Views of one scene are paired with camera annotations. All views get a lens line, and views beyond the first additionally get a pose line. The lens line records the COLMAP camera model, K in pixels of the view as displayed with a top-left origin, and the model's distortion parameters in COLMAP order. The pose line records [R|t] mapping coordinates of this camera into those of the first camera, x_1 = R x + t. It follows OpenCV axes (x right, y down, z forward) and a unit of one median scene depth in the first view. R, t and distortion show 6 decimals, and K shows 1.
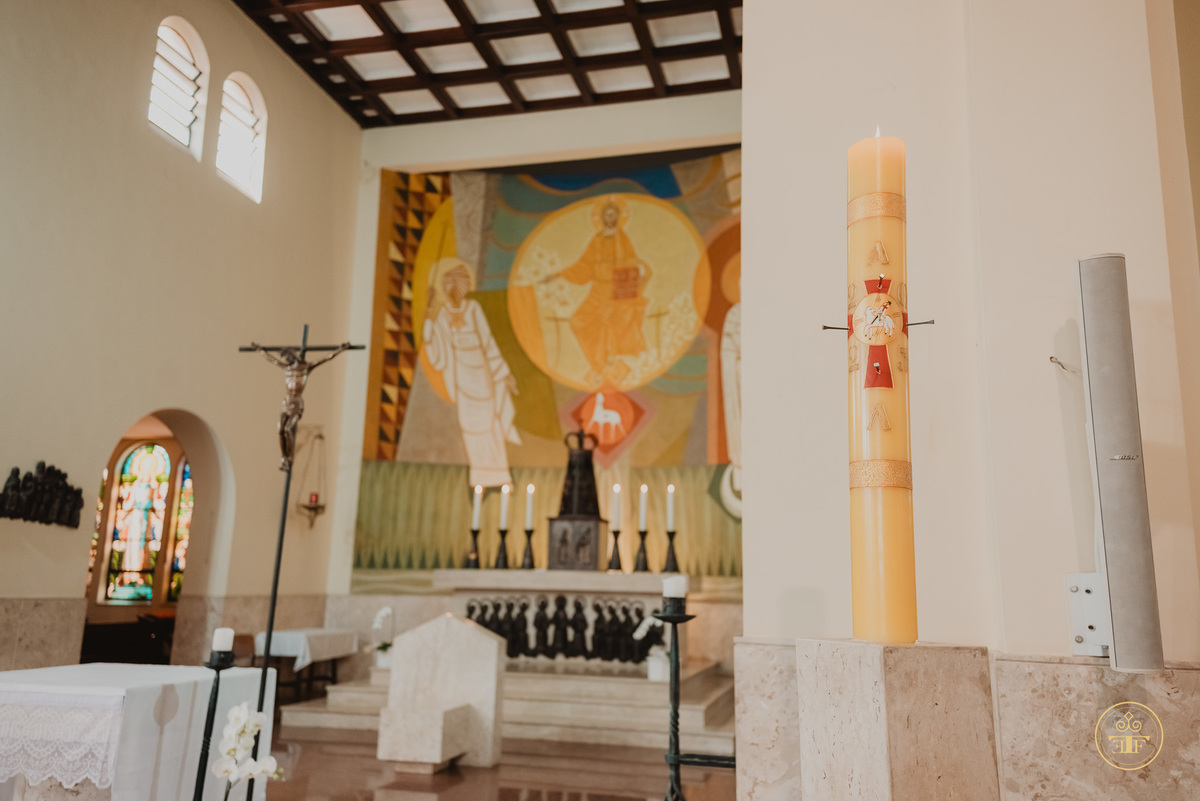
lens RADIAL K [[938.2, 0, 601.7], [0, 938.2, 406.9], [0, 0, 1]] dist [0.189492, -0.202230]
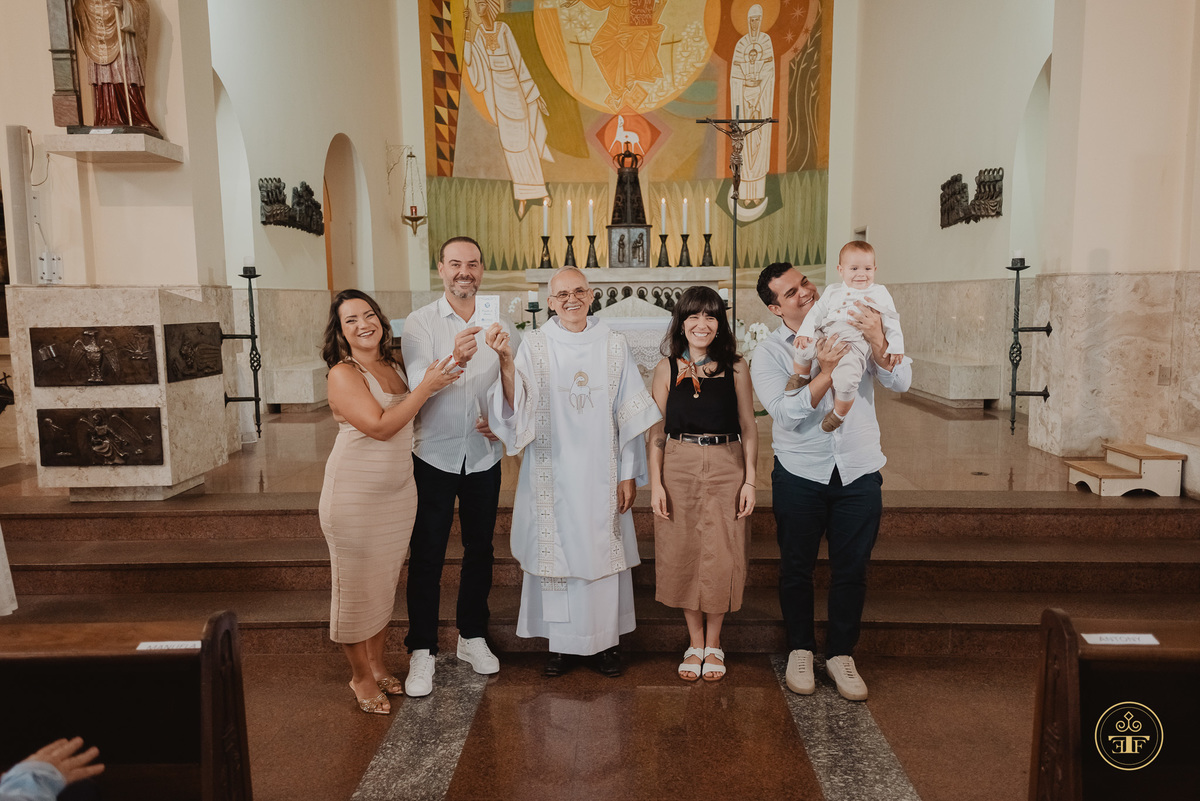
lens RADIAL K [[938.2, 0, 601.7], [0, 938.2, 406.9], [0, 0, 1]] dist [0.189492, -0.202230]
pose [[0.975859, -0.059013, 0.210278, -0.299648], [-0.007827, 0.952734, 0.303703, -0.029489], [-0.218262, -0.298017, 0.929272, -0.204037]]
